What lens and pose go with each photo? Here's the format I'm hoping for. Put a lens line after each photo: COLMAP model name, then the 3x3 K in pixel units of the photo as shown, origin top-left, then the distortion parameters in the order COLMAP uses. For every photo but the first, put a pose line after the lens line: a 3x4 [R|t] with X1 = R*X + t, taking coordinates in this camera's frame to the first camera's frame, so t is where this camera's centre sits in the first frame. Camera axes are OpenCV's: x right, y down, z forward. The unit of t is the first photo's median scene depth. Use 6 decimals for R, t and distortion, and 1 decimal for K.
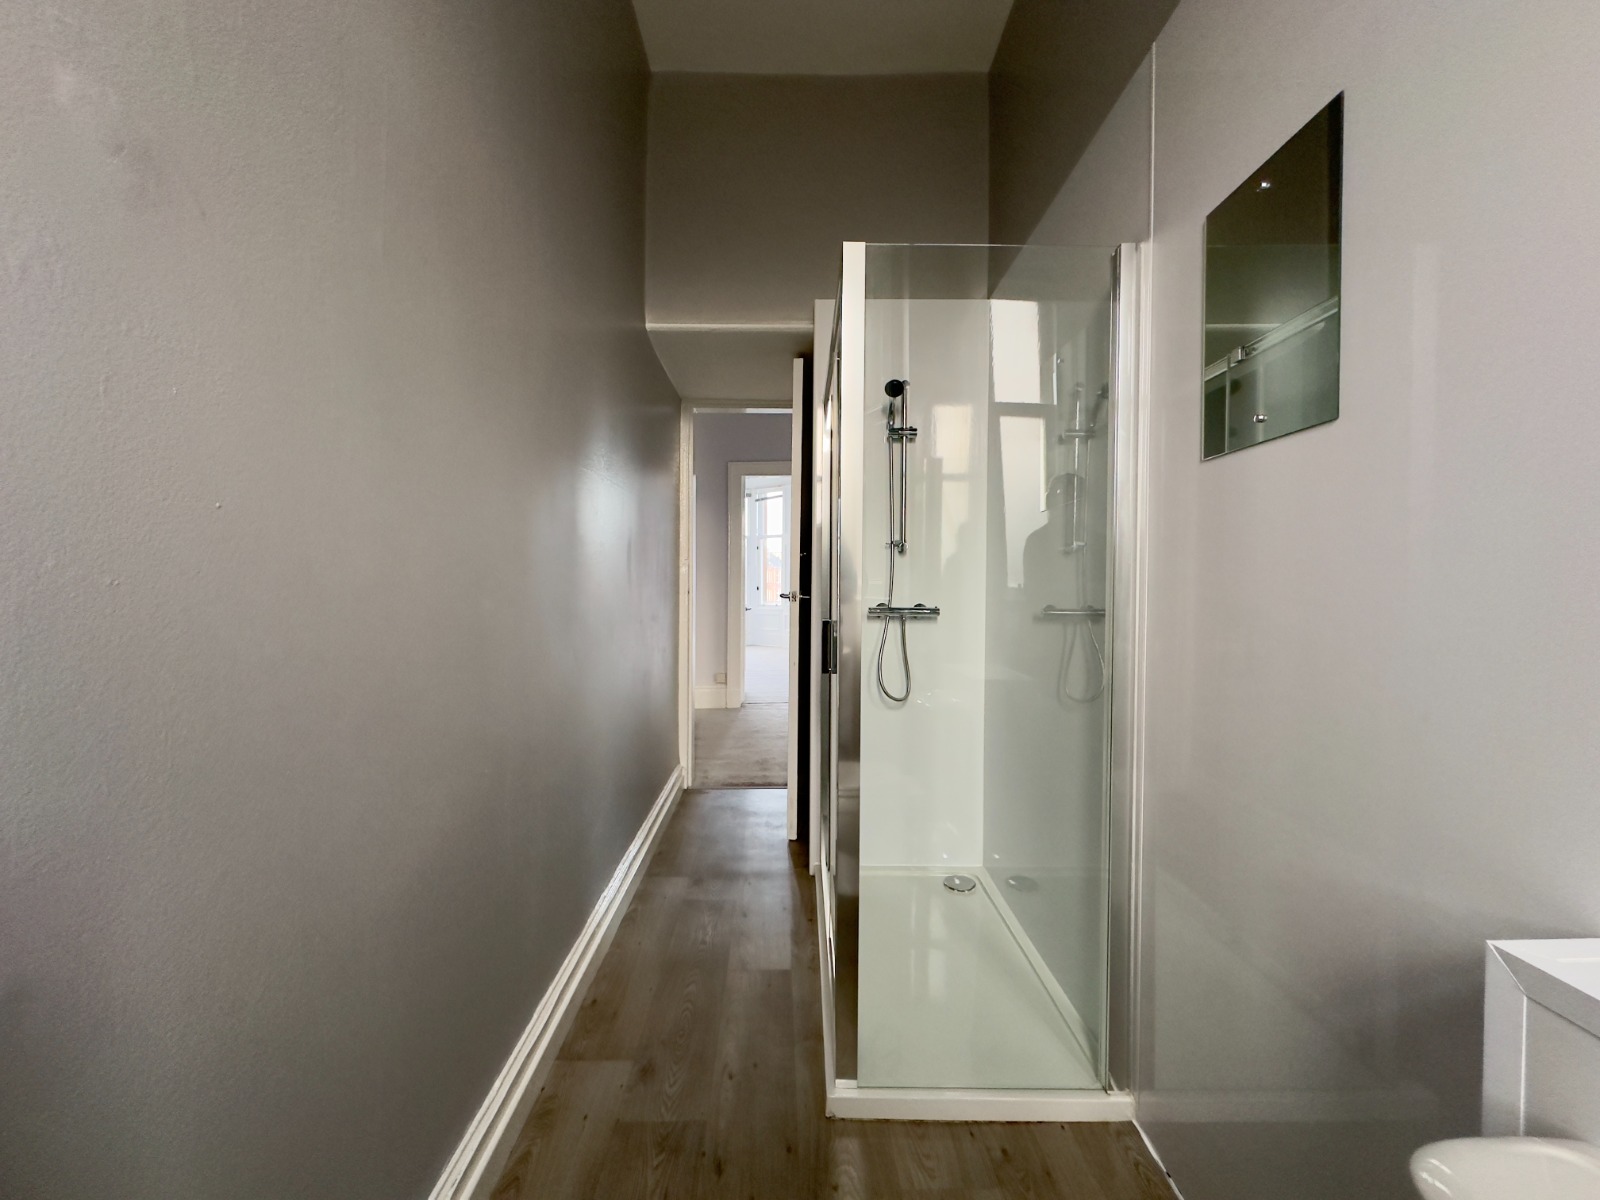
lens RADIAL K [[652.3, 0, 801.5], [0, 652.3, 593.9], [0, 0, 1]] dist [0.012784, 0.000382]
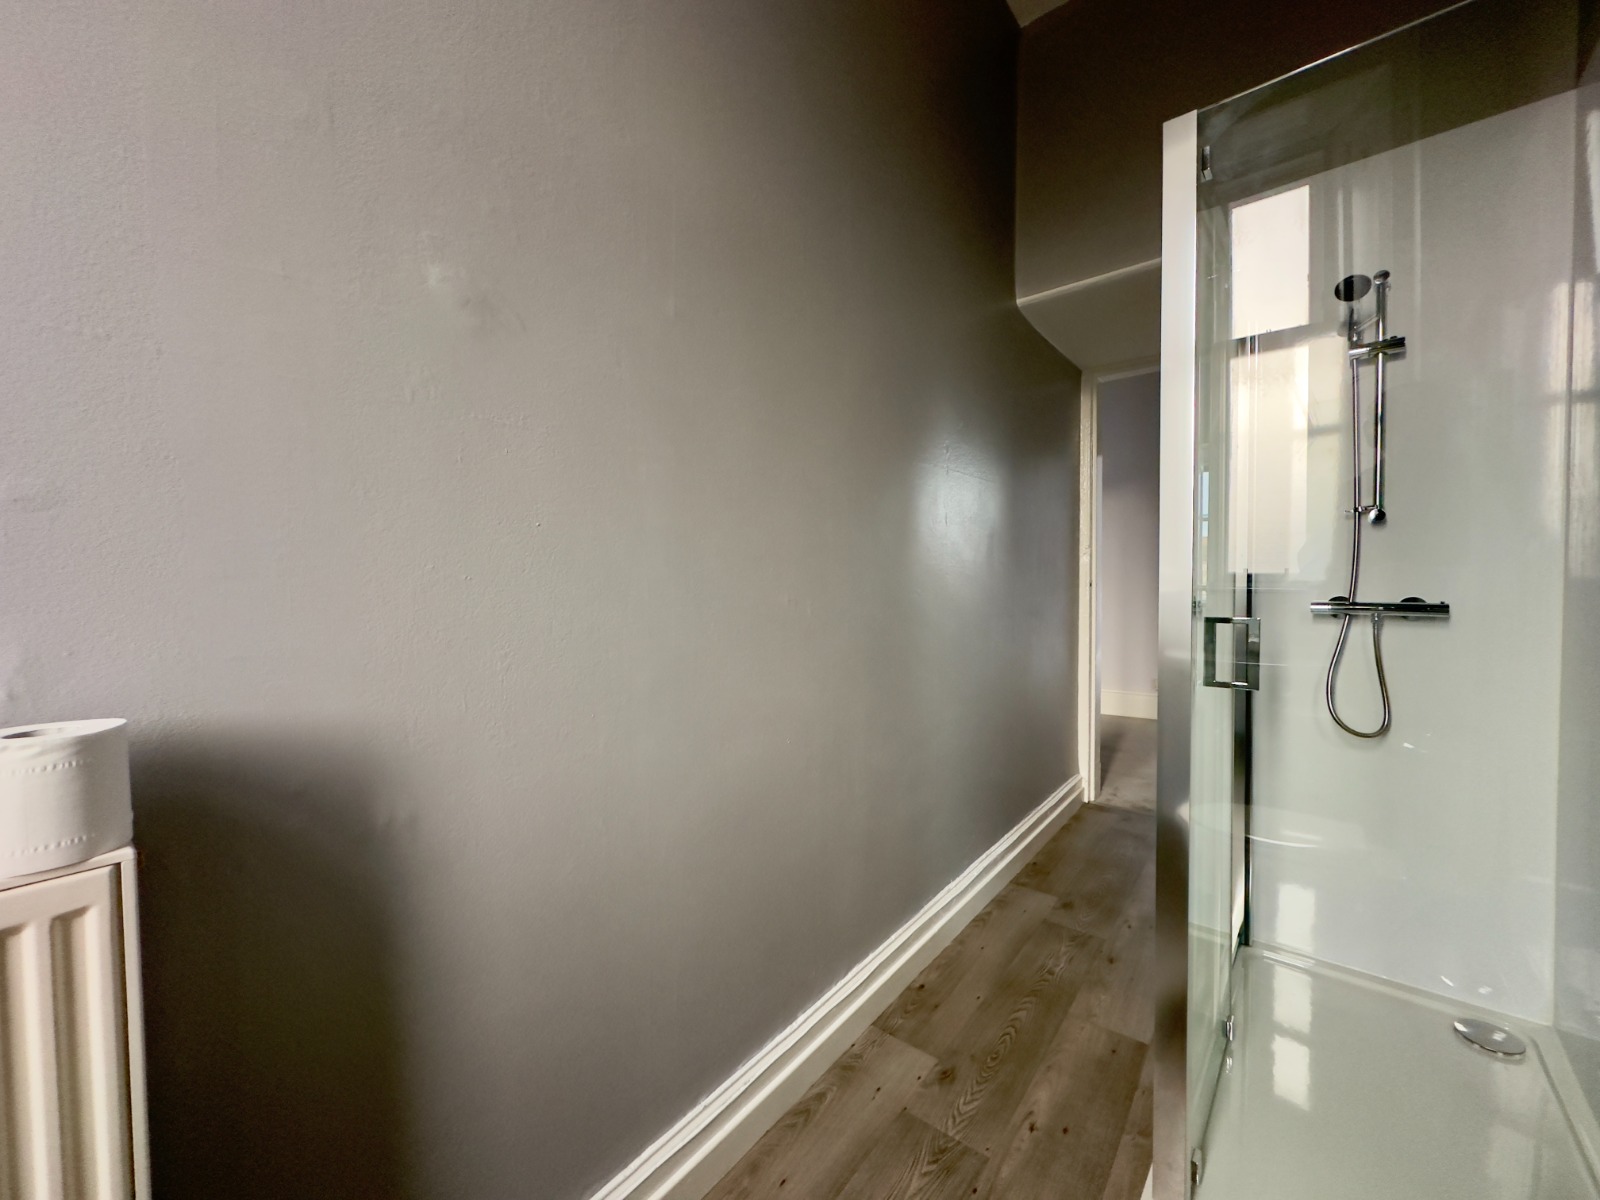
lens RADIAL K [[652.3, 0, 801.5], [0, 652.3, 593.9], [0, 0, 1]] dist [0.012784, 0.000382]
pose [[0.765539, -0.001552, -0.643388, 0.154538], [0.006293, 0.999967, 0.005075, 0.004489], [0.643359, -0.007934, 0.765524, 0.083870]]
